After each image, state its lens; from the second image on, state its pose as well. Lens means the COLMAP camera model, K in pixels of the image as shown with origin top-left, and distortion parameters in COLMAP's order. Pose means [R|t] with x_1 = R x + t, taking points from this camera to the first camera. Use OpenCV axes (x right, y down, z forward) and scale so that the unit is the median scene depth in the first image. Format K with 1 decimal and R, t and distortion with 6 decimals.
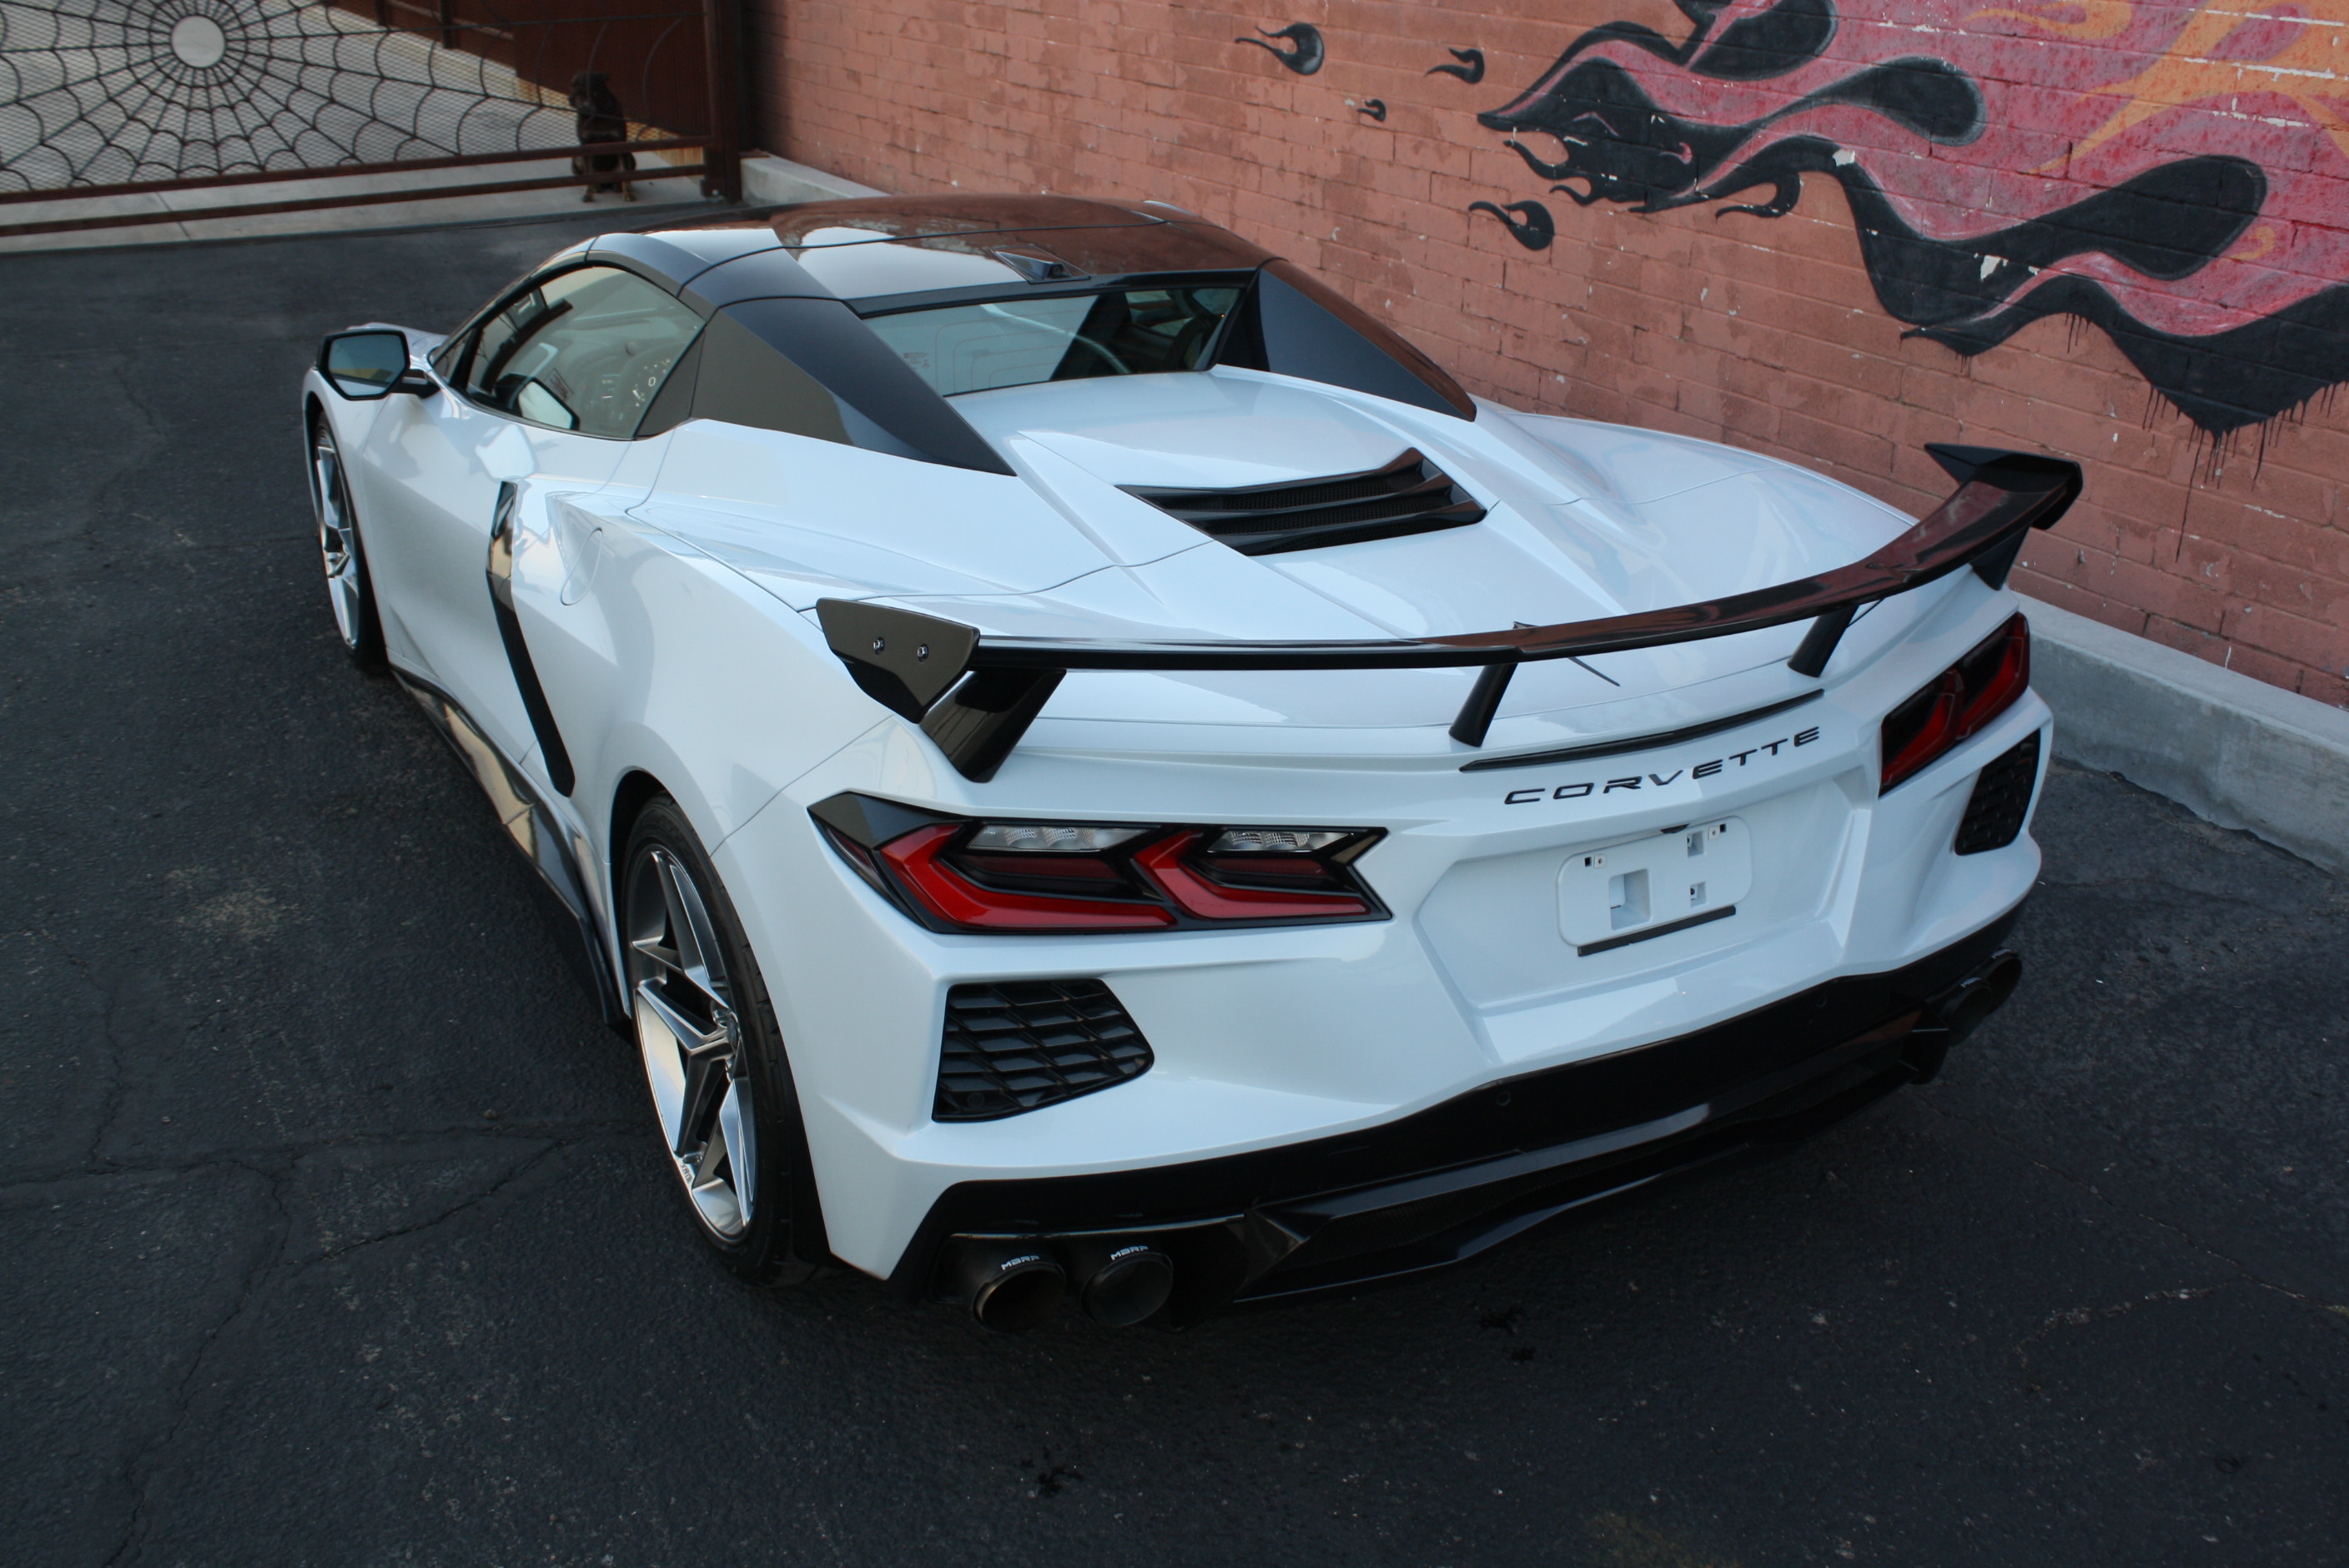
lens RADIAL K [[2205.4, 0, 1158.2], [0, 2205.4, 768.8], [0, 0, 1]] dist [-0.113568, 0.000000]
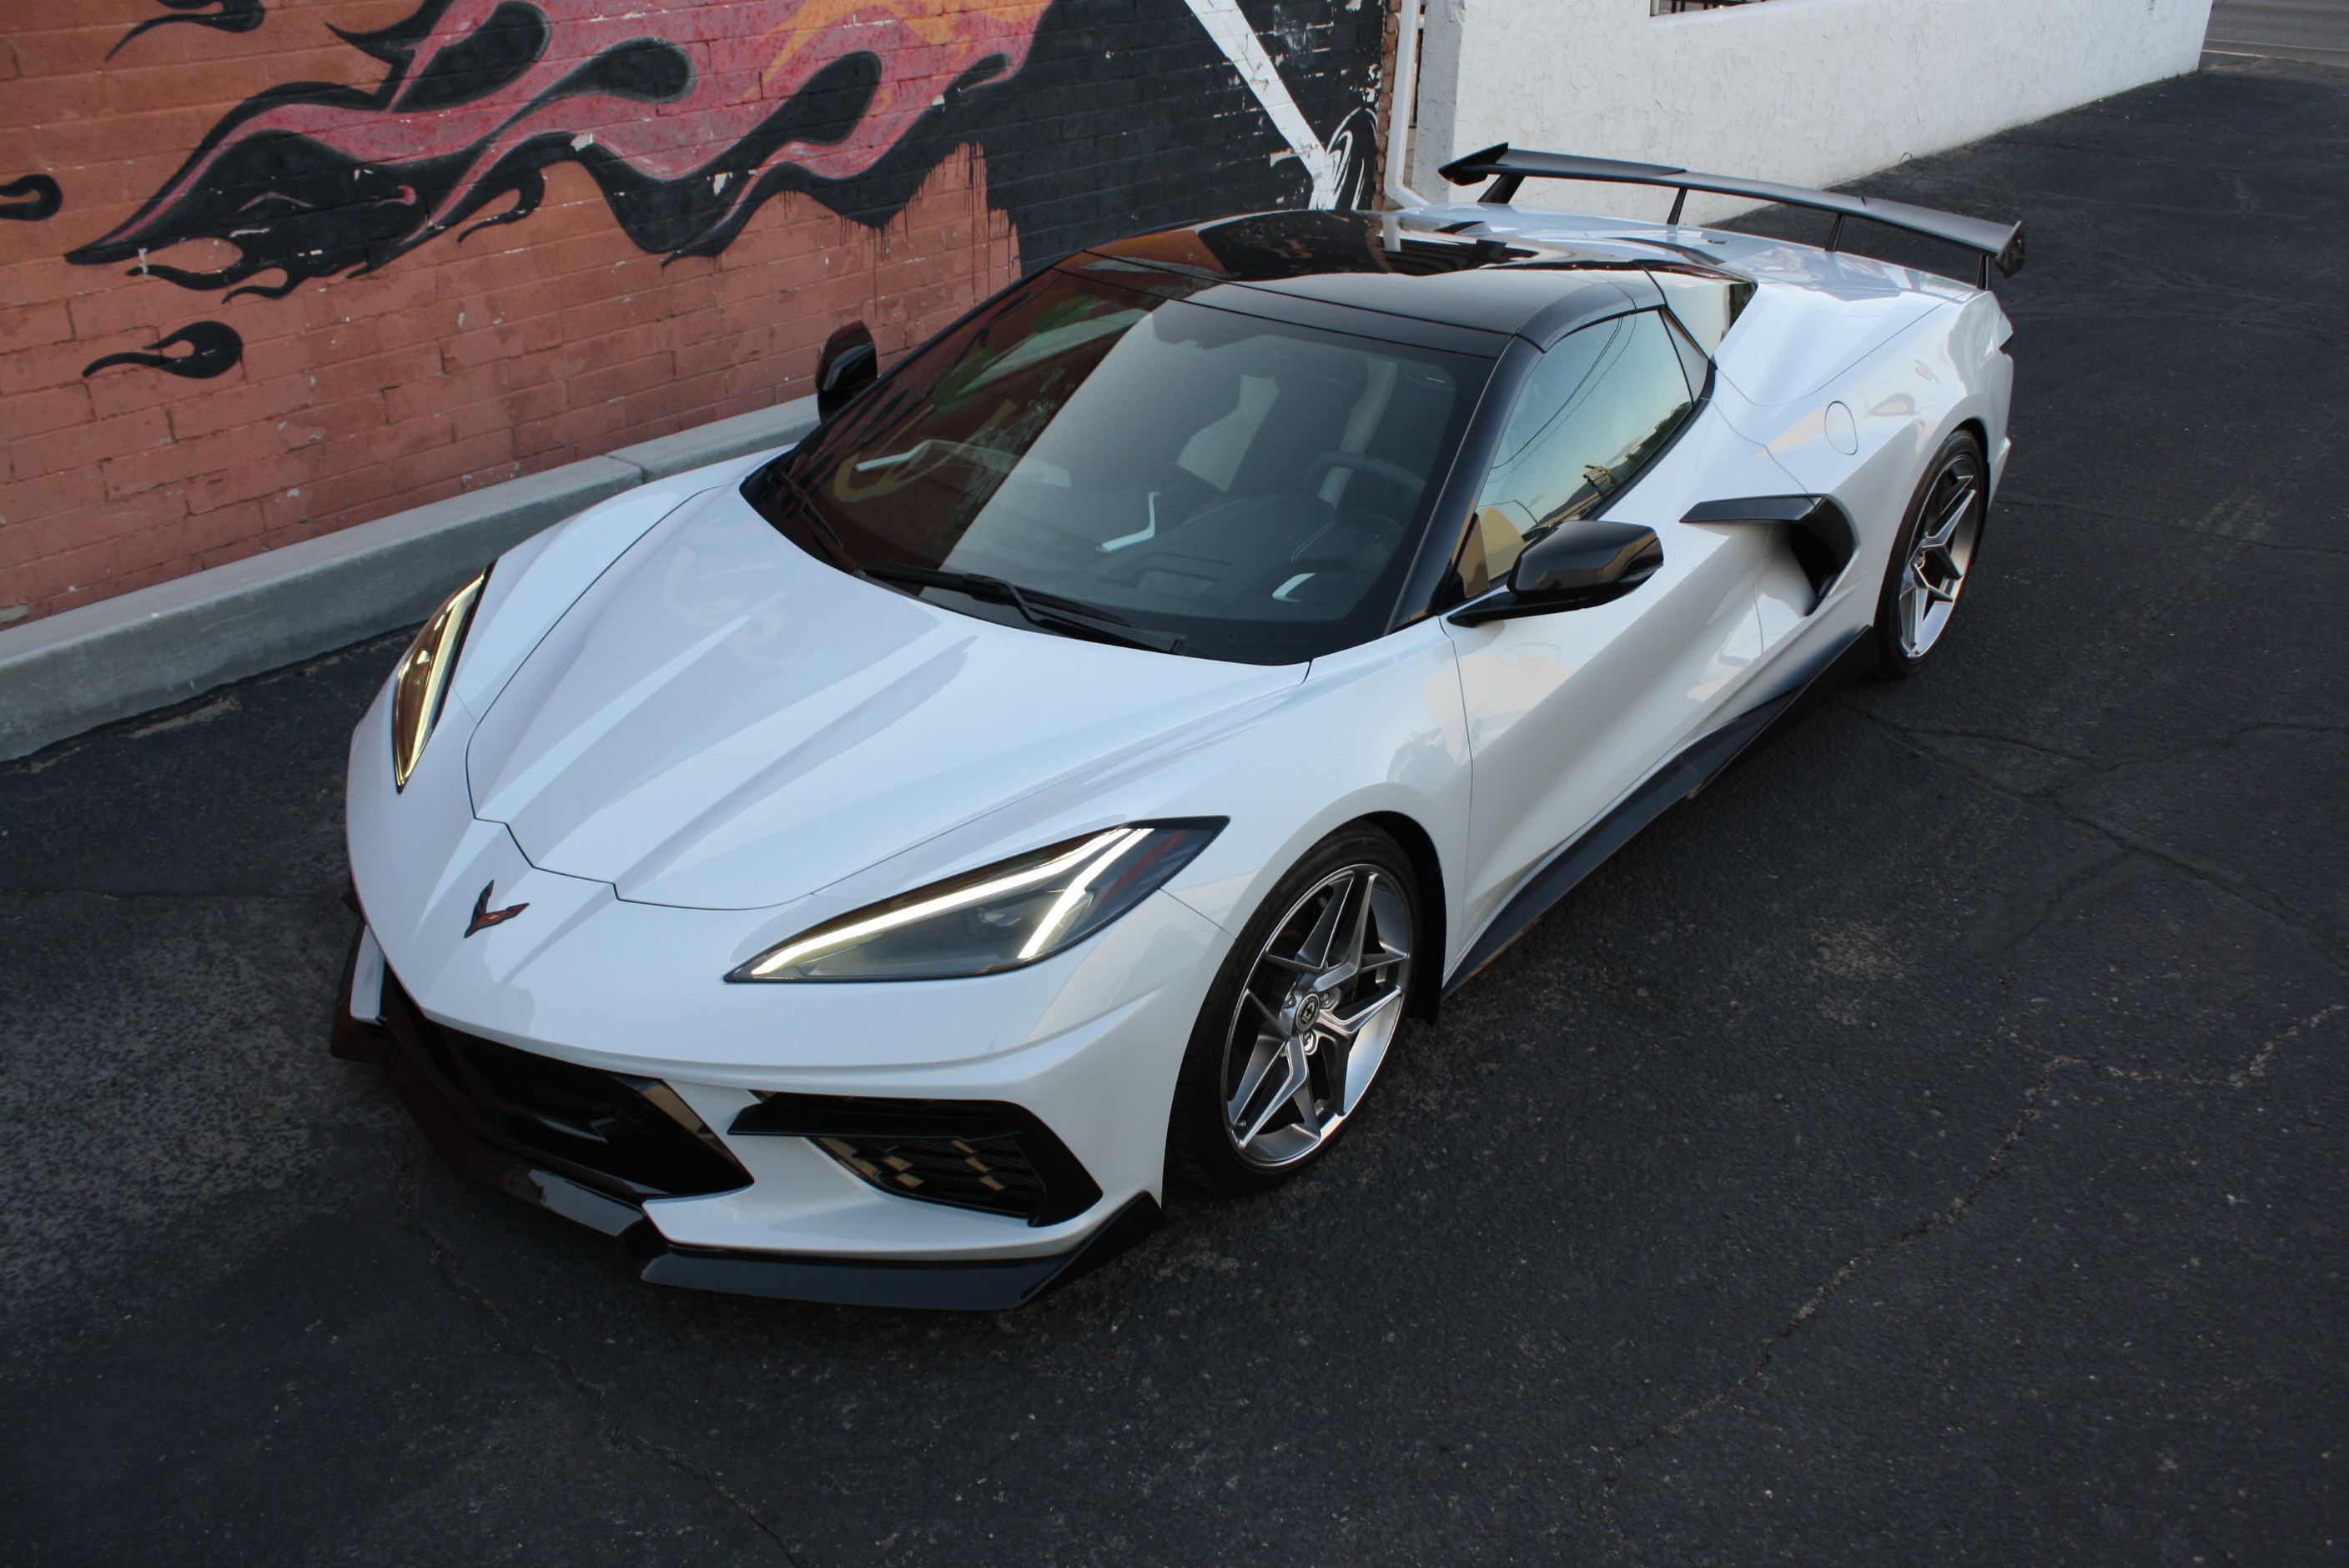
lens RADIAL K [[2017.7, 0, 1184.8], [0, 2017.7, 792.7], [0, 0, 1]] dist [-0.167167, 0.139334]
pose [[-0.370529, -0.445401, 0.815062, -0.700907], [0.340758, 0.751149, 0.565384, -0.439727], [-0.864056, 0.487230, -0.126548, 0.895846]]
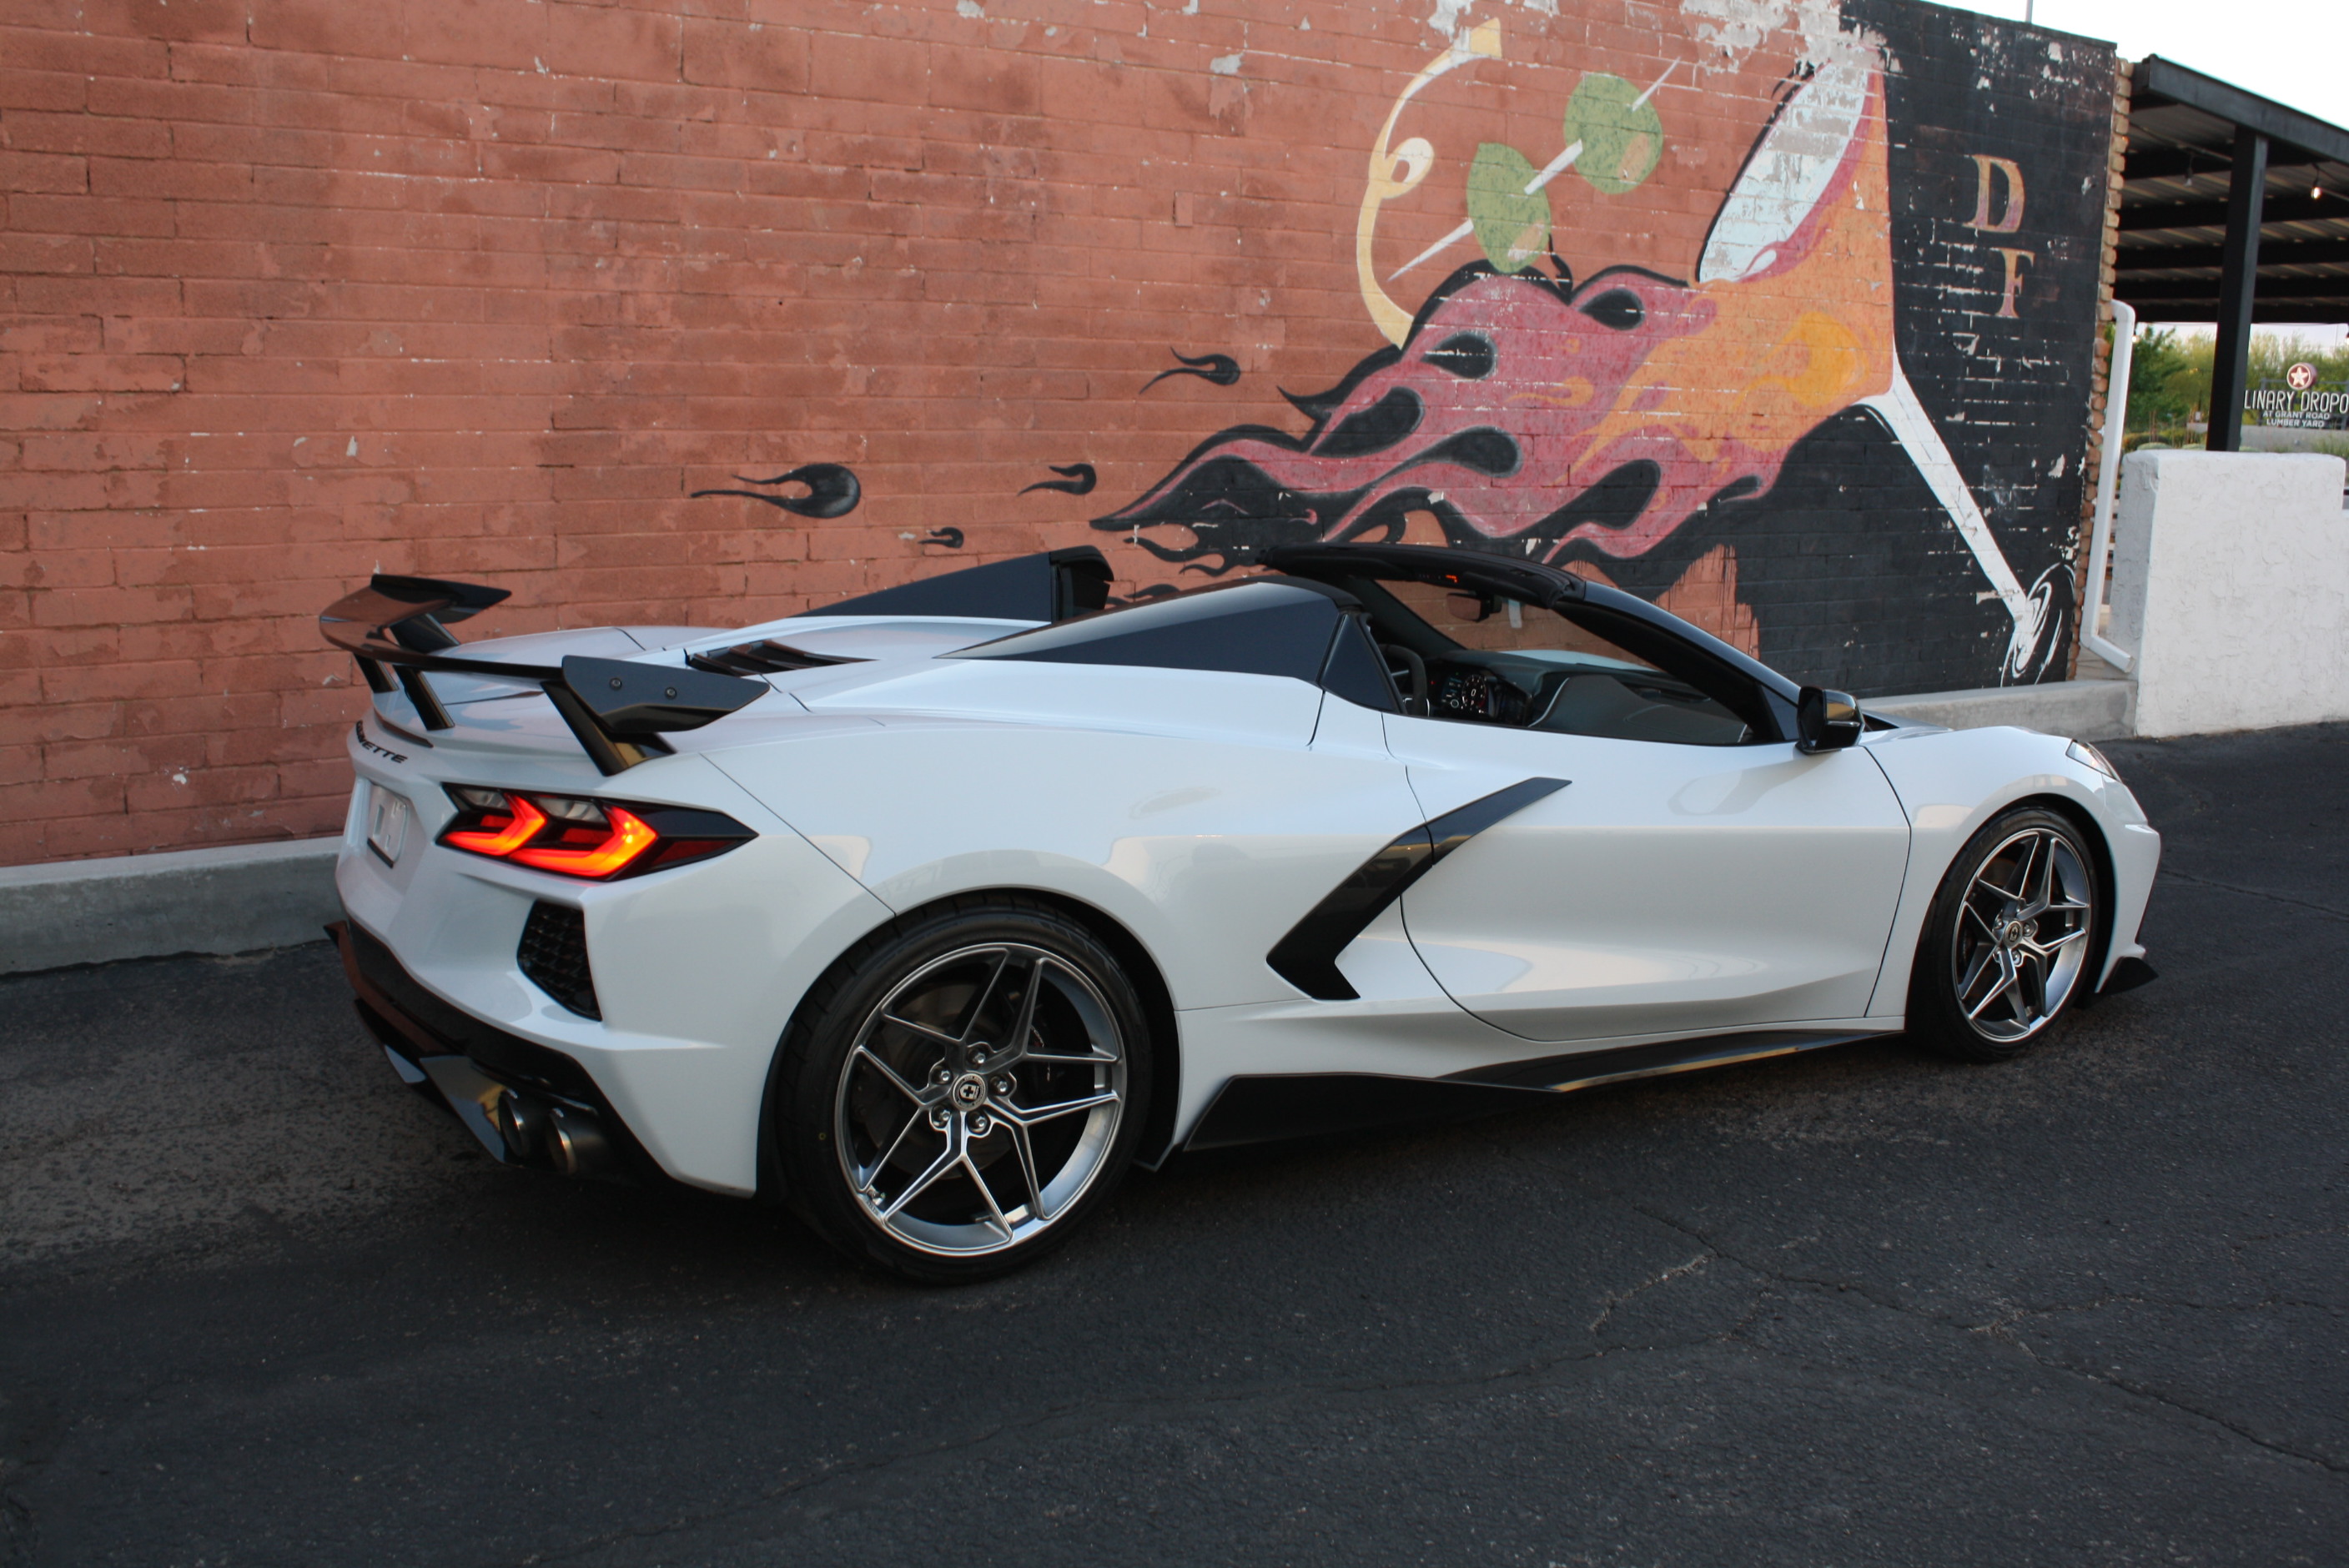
lens RADIAL K [[2205.4, 0, 1235.6], [0, 2205.4, 812.3], [0, 0, 1]] dist [-0.113568, 0.000000]
pose [[-0.091400, -0.205154, 0.974453, -1.048470], [0.368234, 0.902225, 0.224487, -0.419332], [-0.925230, 0.379345, -0.006919, 1.068899]]
